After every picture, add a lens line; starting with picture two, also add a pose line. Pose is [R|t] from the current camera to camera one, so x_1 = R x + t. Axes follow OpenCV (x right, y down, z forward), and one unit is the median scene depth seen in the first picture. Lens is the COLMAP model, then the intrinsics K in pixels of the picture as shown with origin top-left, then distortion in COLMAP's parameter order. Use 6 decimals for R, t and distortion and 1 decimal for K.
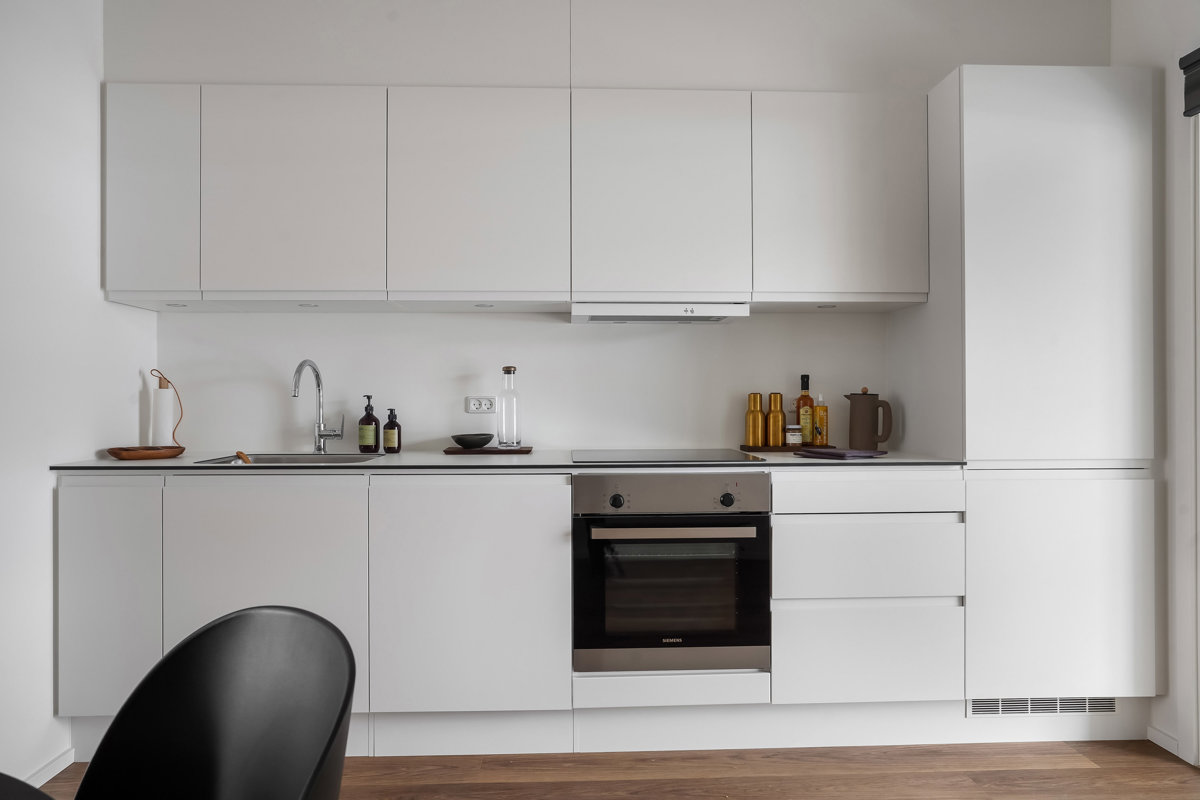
lens RADIAL K [[787.6, 0, 600.0], [0, 787.6, 400.0], [0, 0, 1]] dist [-0.038686, 0.039169]
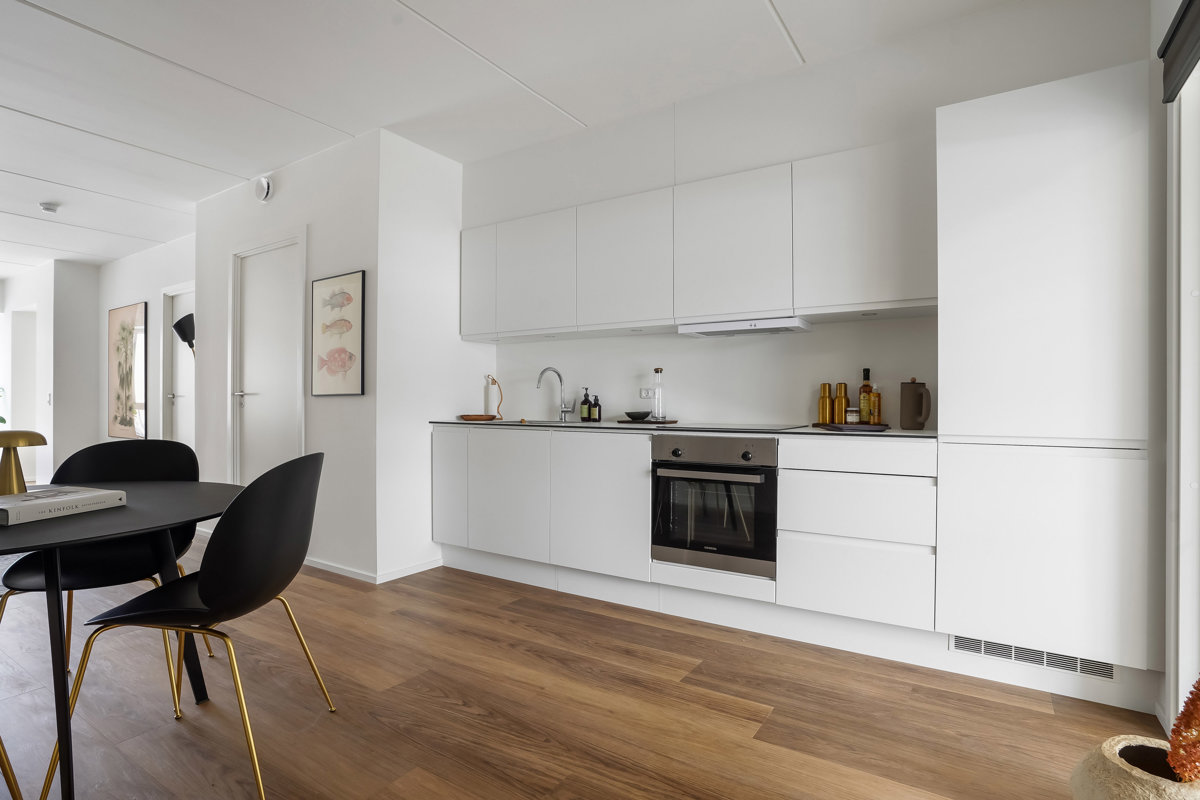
lens RADIAL K [[611.7, 0, 600.0], [0, 611.7, 403.4], [0, 0, 1]] dist [-0.063701, 0.034601]
pose [[0.811684, 0.004807, -0.584077, 0.532753], [-0.003647, 0.999988, 0.003162, 0.025415], [0.584086, -0.000437, 0.811692, -0.053930]]
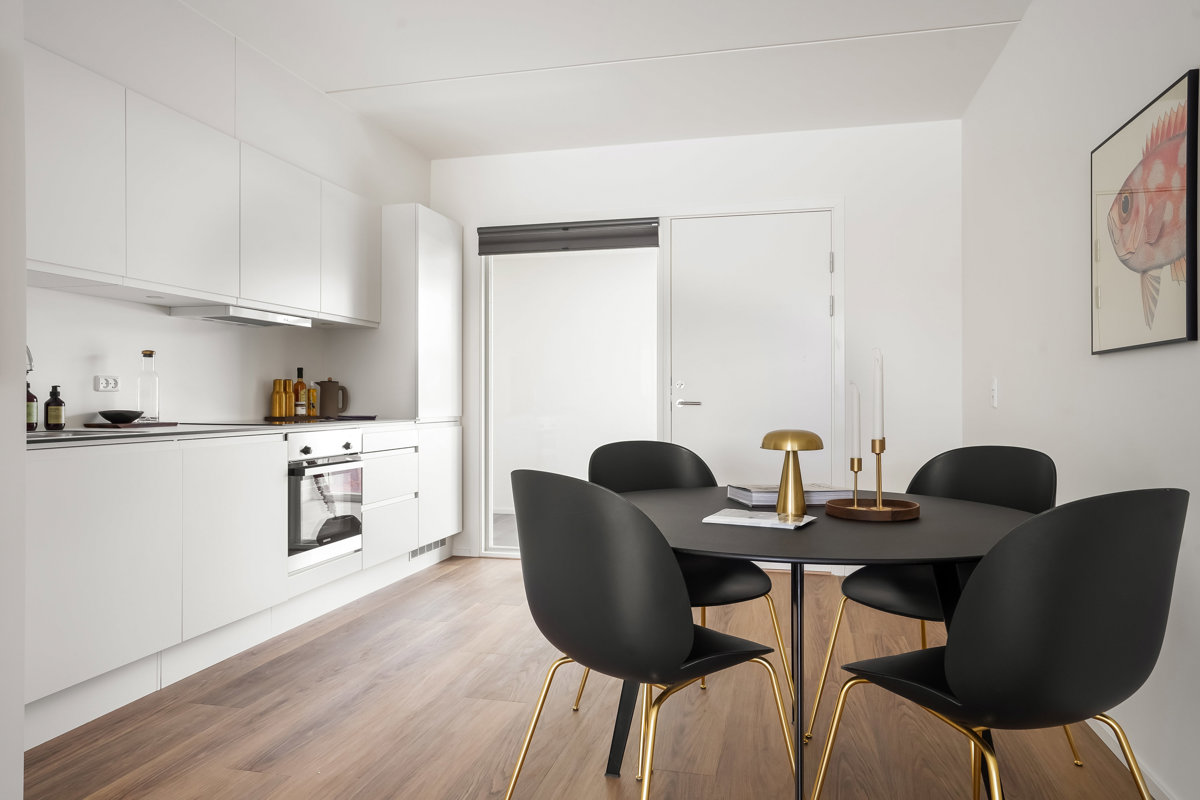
lens RADIAL K [[800.6, 0, 600.0], [0, 800.6, 400.0], [0, 0, 1]] dist [-0.004041, 0.022188]
pose [[0.281165, 0.000473, 0.959659, -1.115025], [0.001434, 0.999999, -0.000913, 0.033180], [-0.959658, 0.001633, 0.281164, 0.050391]]
